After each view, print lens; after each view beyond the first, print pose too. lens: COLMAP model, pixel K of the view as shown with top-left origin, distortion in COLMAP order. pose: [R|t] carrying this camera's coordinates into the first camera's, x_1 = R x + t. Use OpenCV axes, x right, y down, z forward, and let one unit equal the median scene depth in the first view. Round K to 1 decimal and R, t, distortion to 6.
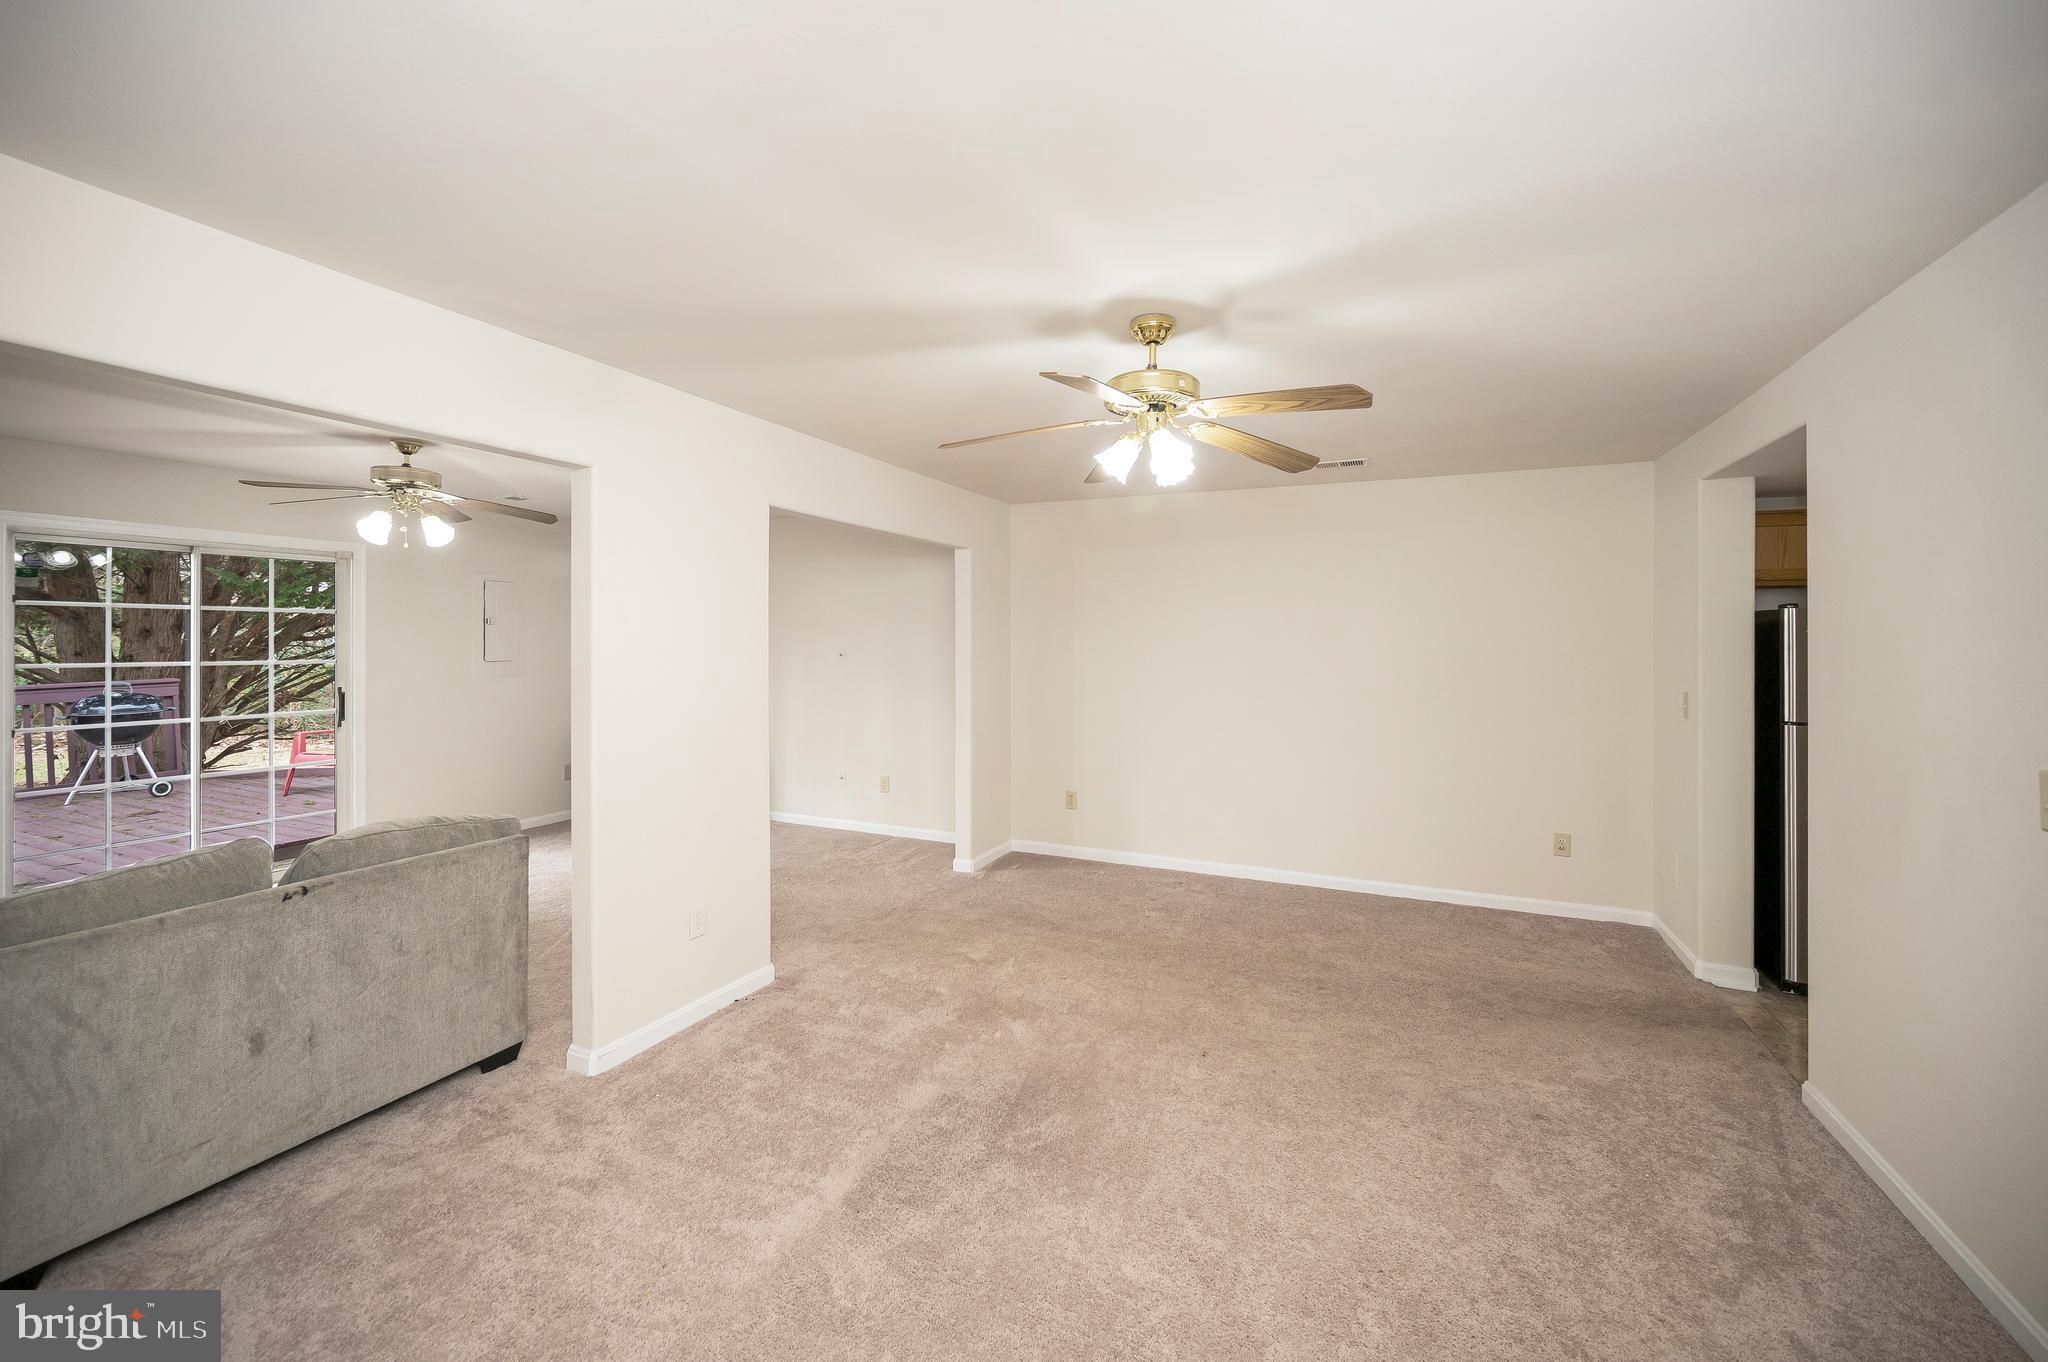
lens RADIAL K [[836.7, 0, 1016.3], [0, 836.7, 641.2], [0, 0, 1]] dist [-0.005455, 0.001864]
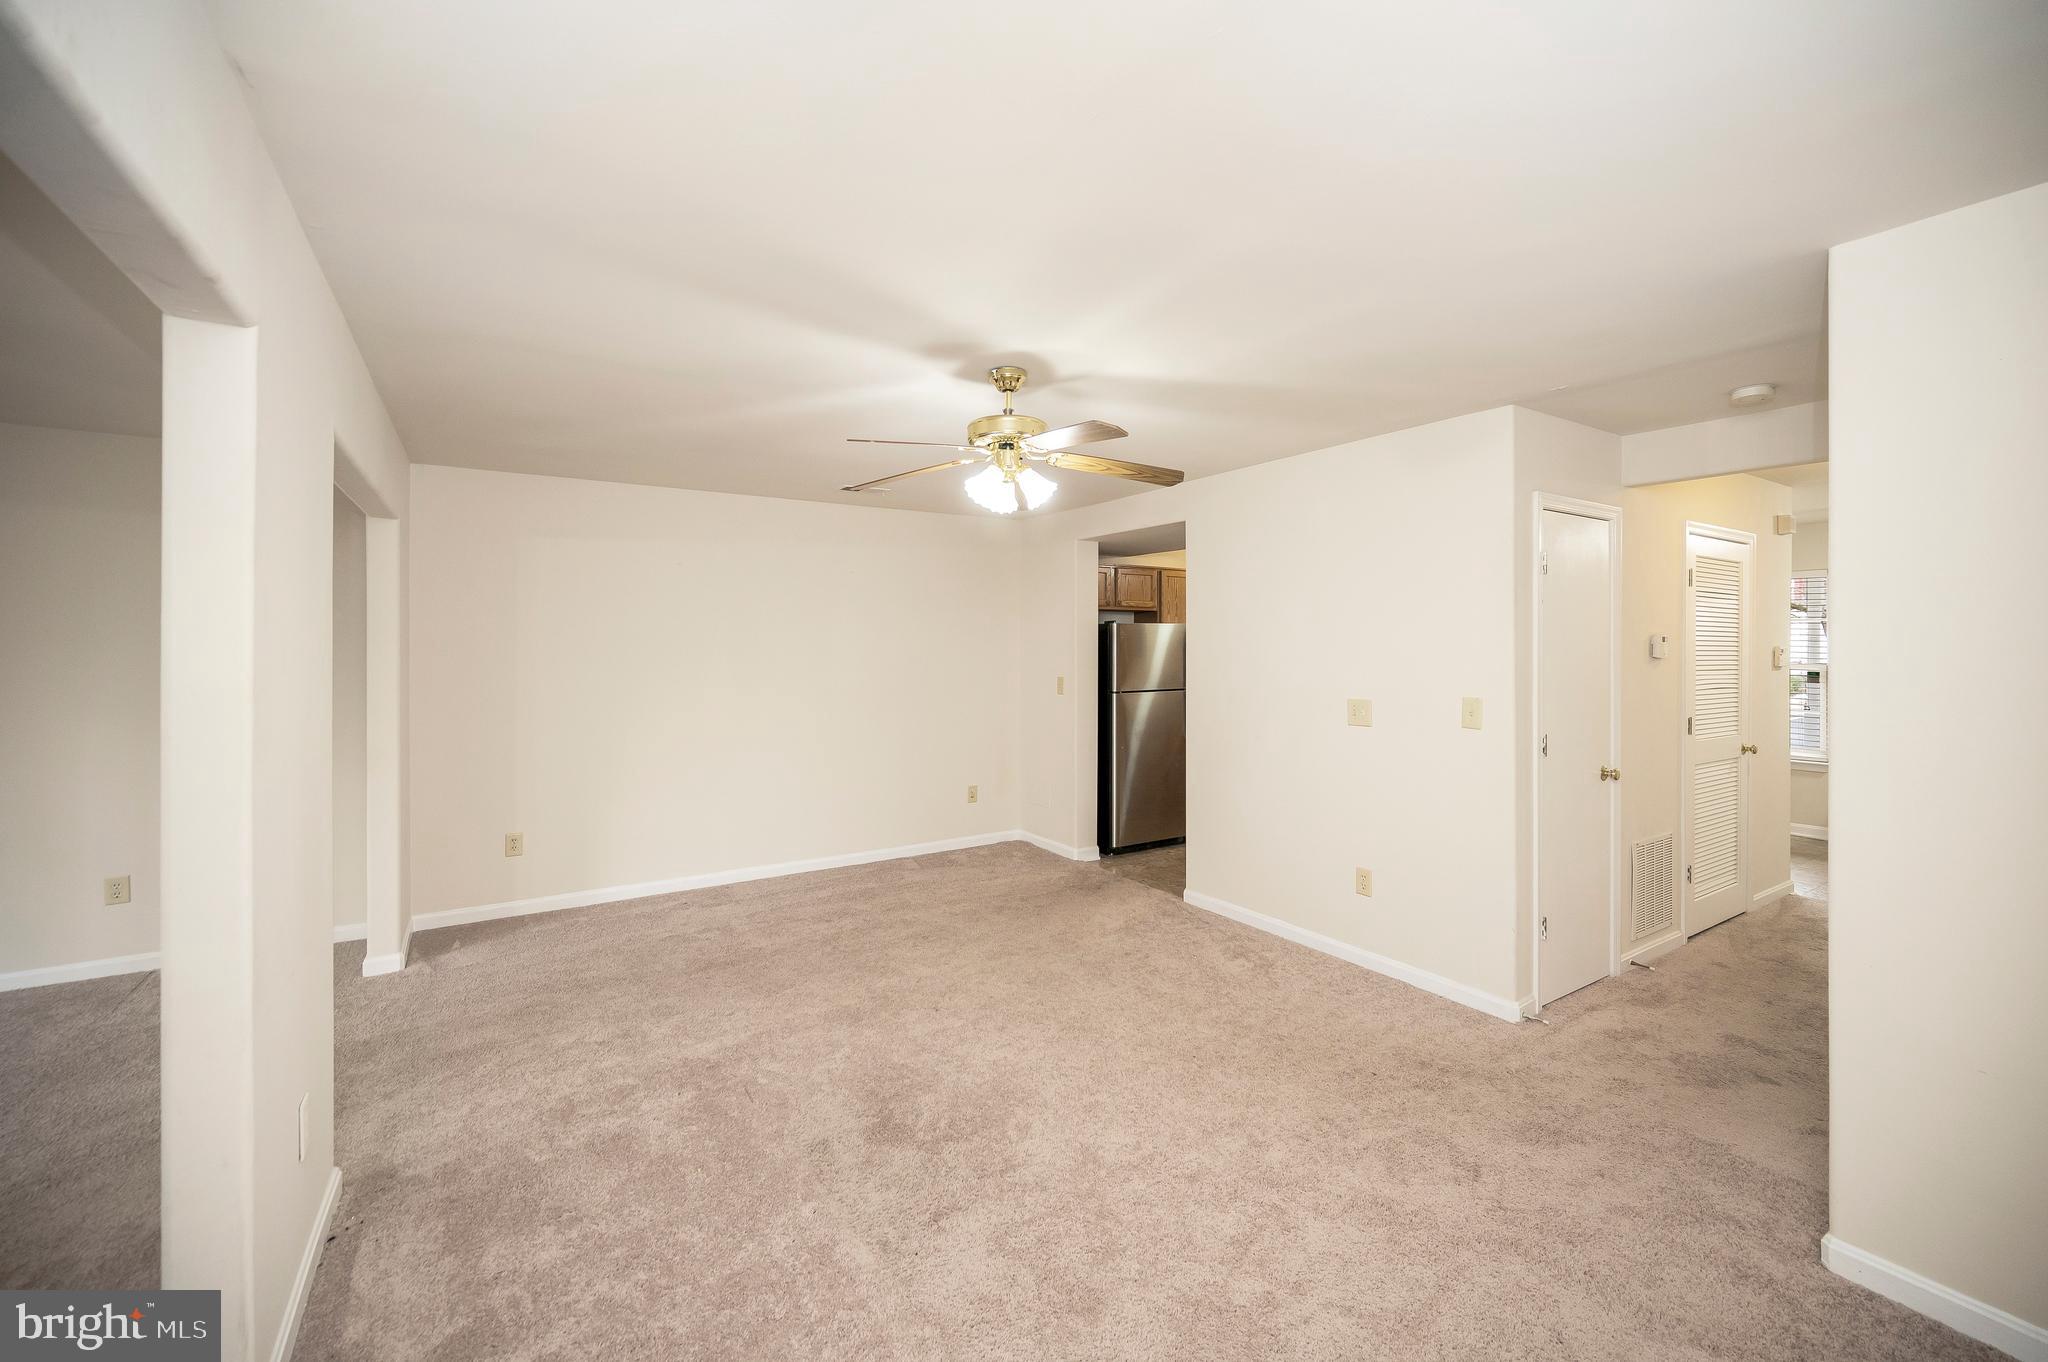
lens RADIAL K [[836.7, 0, 1021.1], [0, 836.7, 650.0], [0, 0, 1]] dist [-0.005455, 0.001864]
pose [[0.547164, -0.012694, 0.836929, -0.568678], [0.009377, 0.999915, 0.009035, -0.003016], [-0.836973, 0.002904, 0.547237, 0.241955]]
